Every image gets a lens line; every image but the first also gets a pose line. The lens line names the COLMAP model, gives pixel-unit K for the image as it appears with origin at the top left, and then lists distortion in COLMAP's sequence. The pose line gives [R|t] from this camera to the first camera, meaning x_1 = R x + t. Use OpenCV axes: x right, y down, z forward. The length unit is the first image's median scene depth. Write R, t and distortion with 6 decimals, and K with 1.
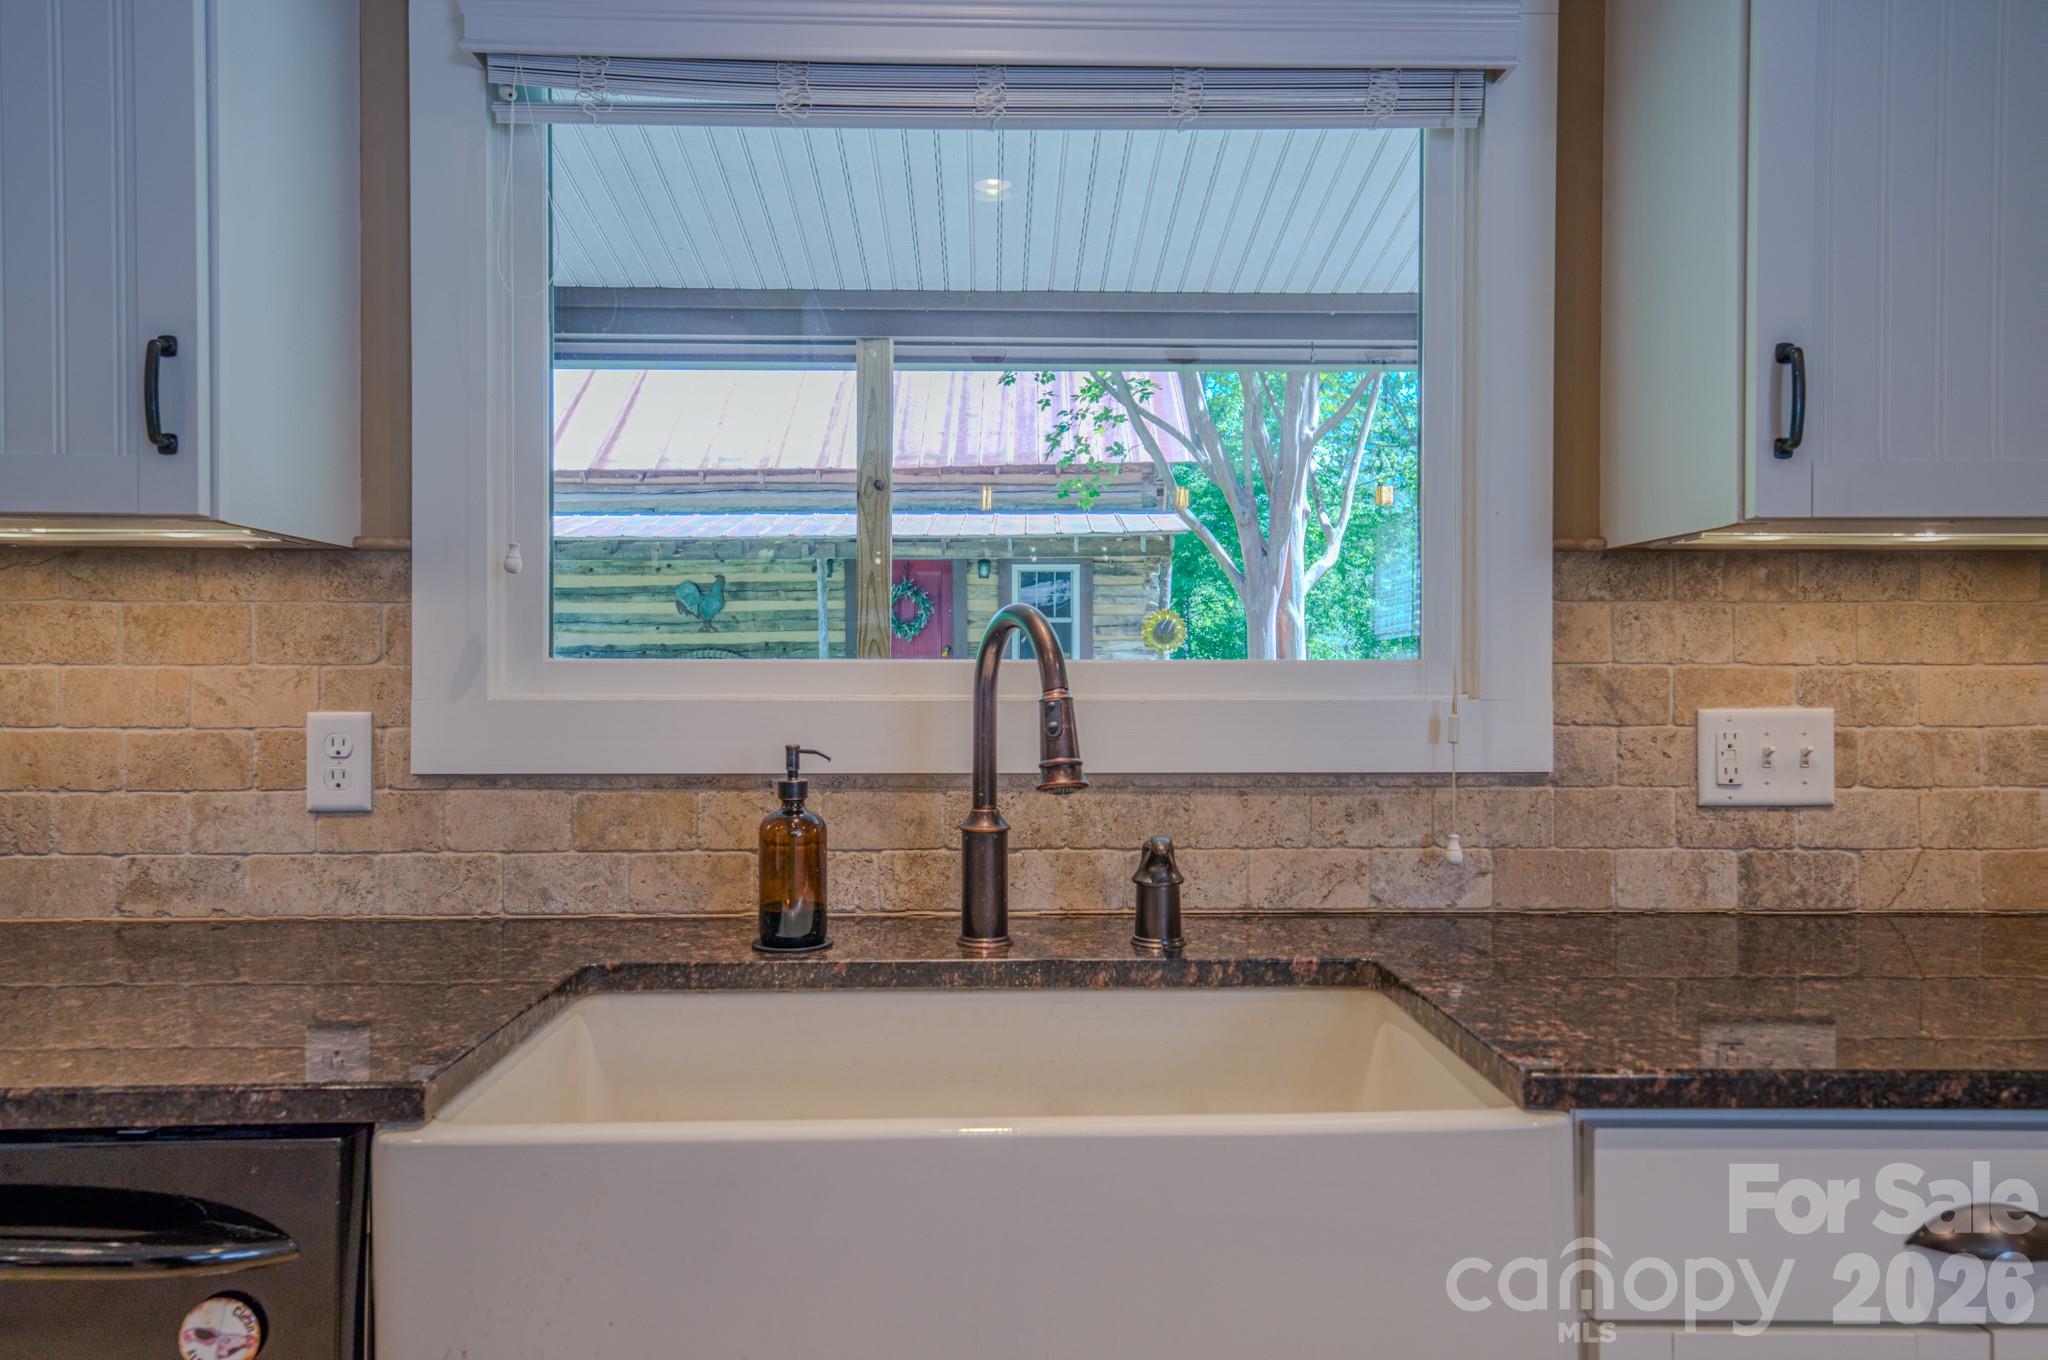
lens RADIAL K [[1345.8, 0, 1020.3], [0, 1345.8, 674.1], [0, 0, 1]] dist [0.029733, 0.000572]
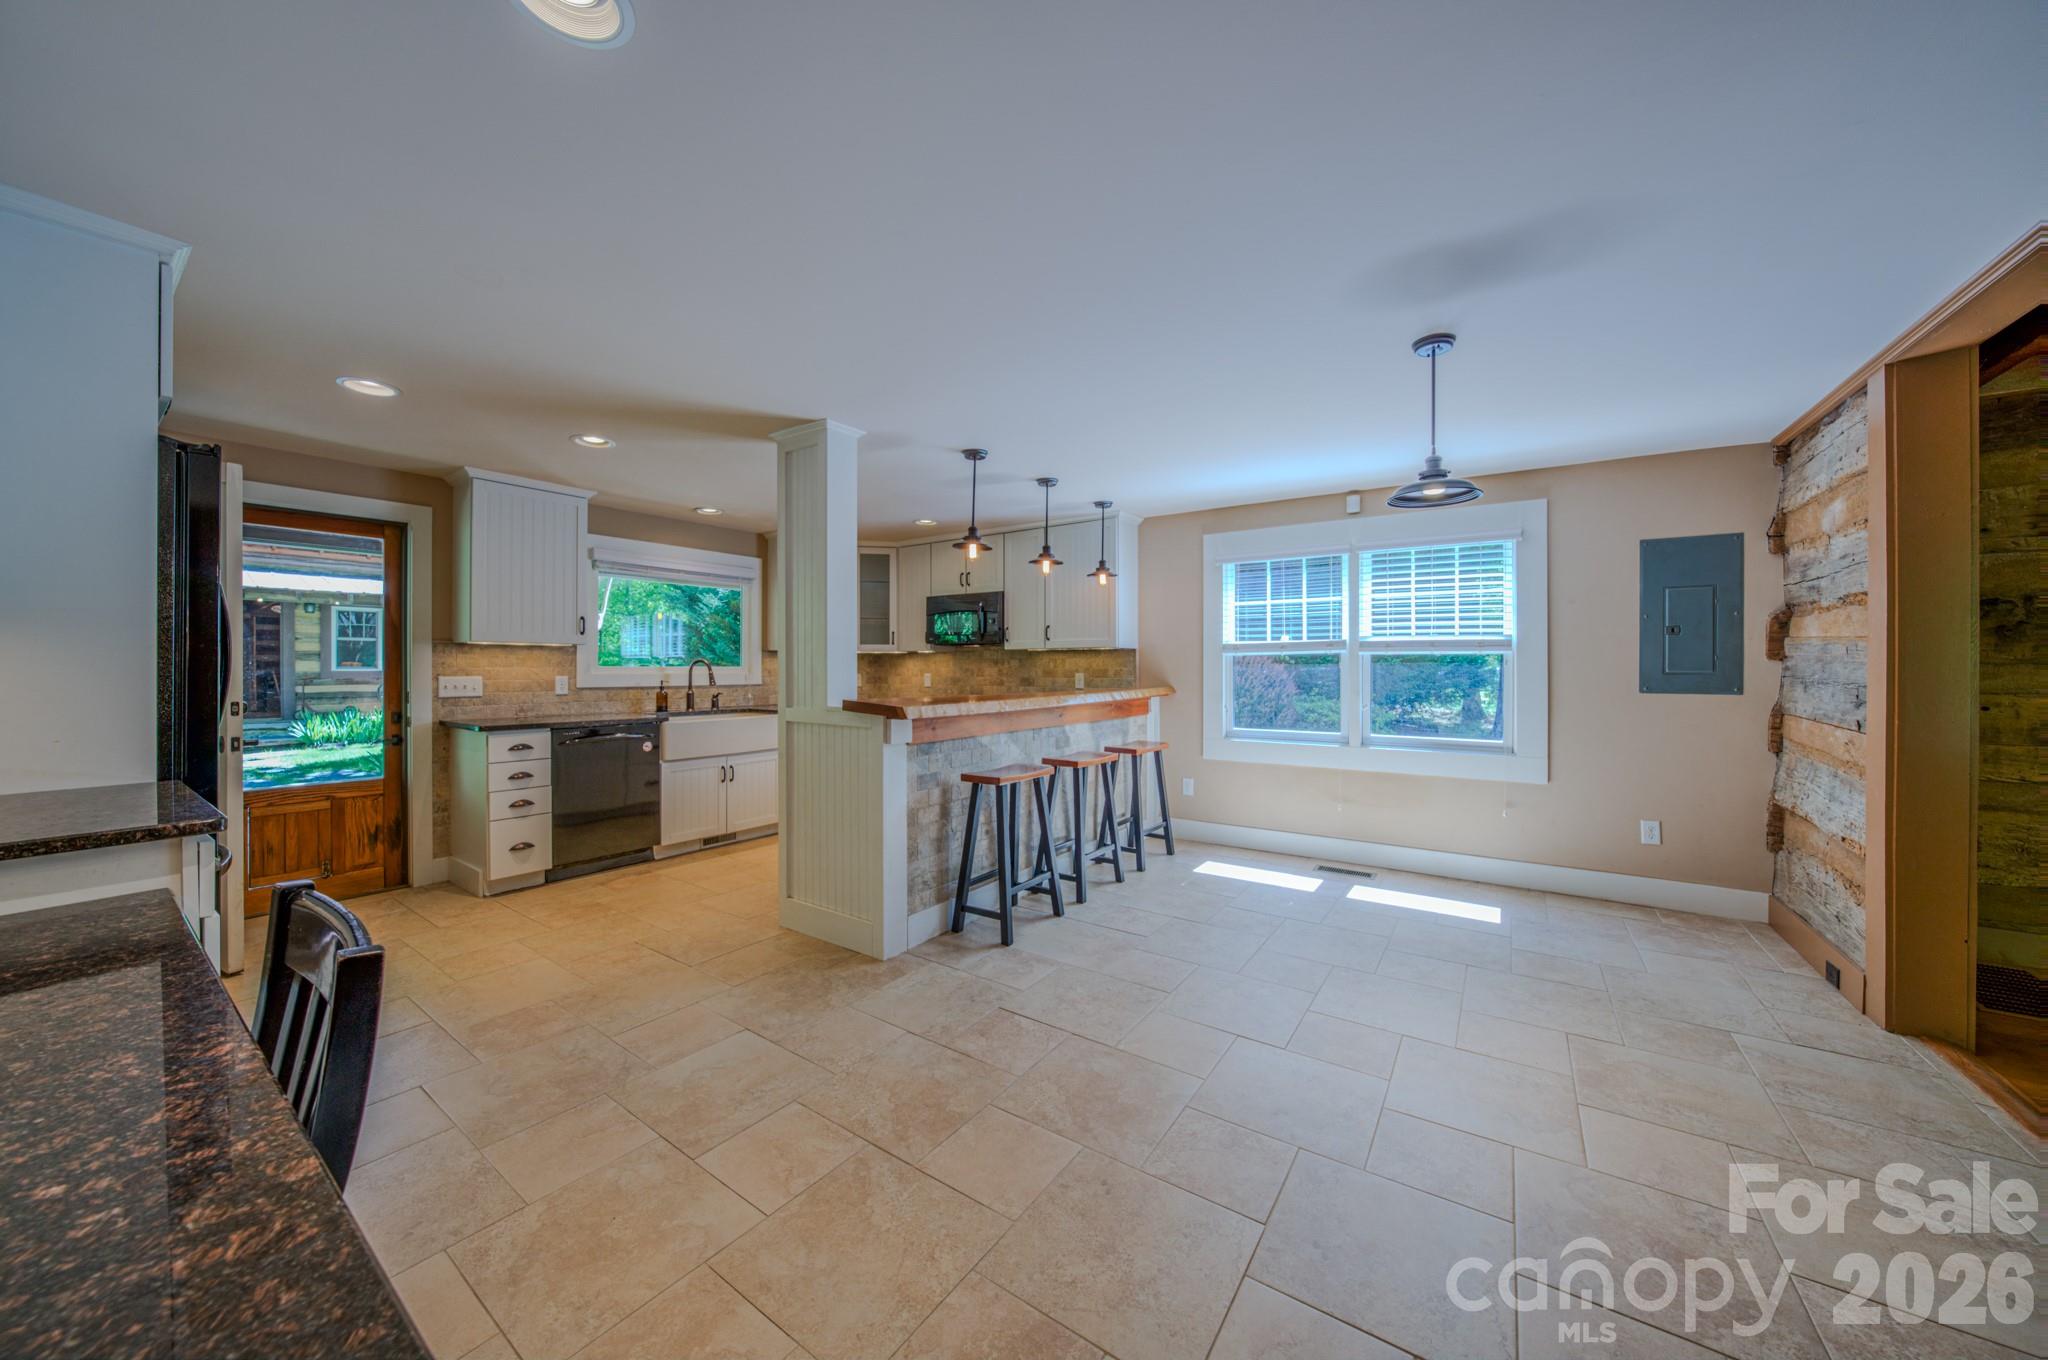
lens RADIAL K [[711.0, 0, 1025.5], [0, 711.0, 674.8], [0, 0, 1]] dist [-0.028918, 0.006484]
pose [[0.599450, -0.006635, 0.800385, -1.630913], [0.000893, 0.999971, 0.007621, 0.002182], [-0.800412, -0.003854, 0.599438, -2.143163]]
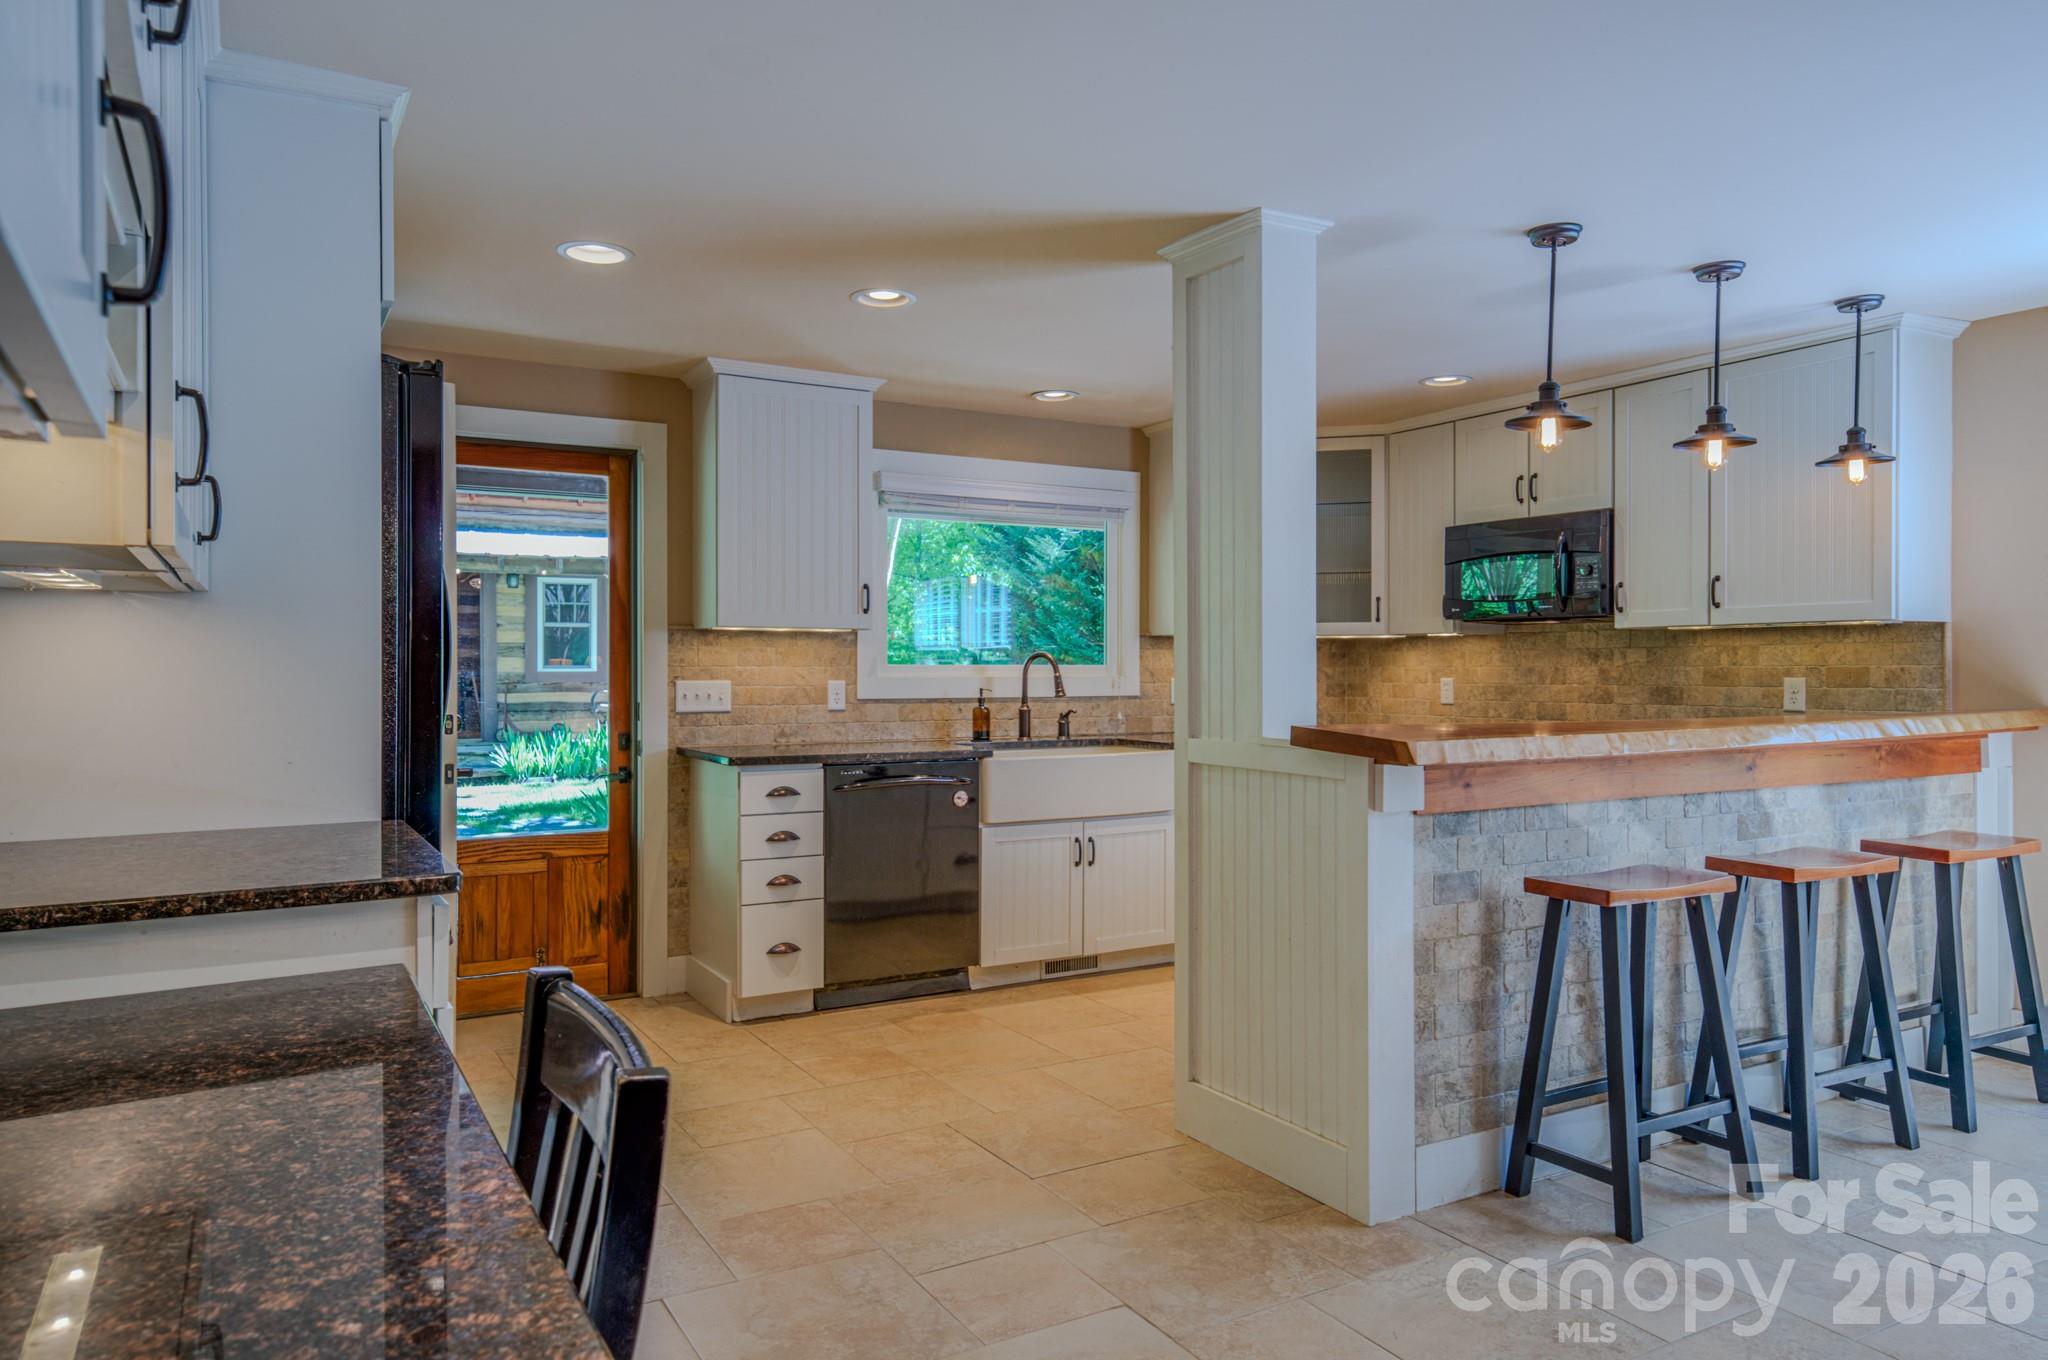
lens RADIAL K [[1345.8, 0, 1020.3], [0, 1345.8, 674.1], [0, 0, 1]] dist [0.029733, 0.000572]
pose [[0.882410, -0.002501, 0.470474, -1.667672], [0.001149, 0.999994, 0.003160, 0.001611], [-0.470479, -0.002248, 0.882408, -2.150832]]
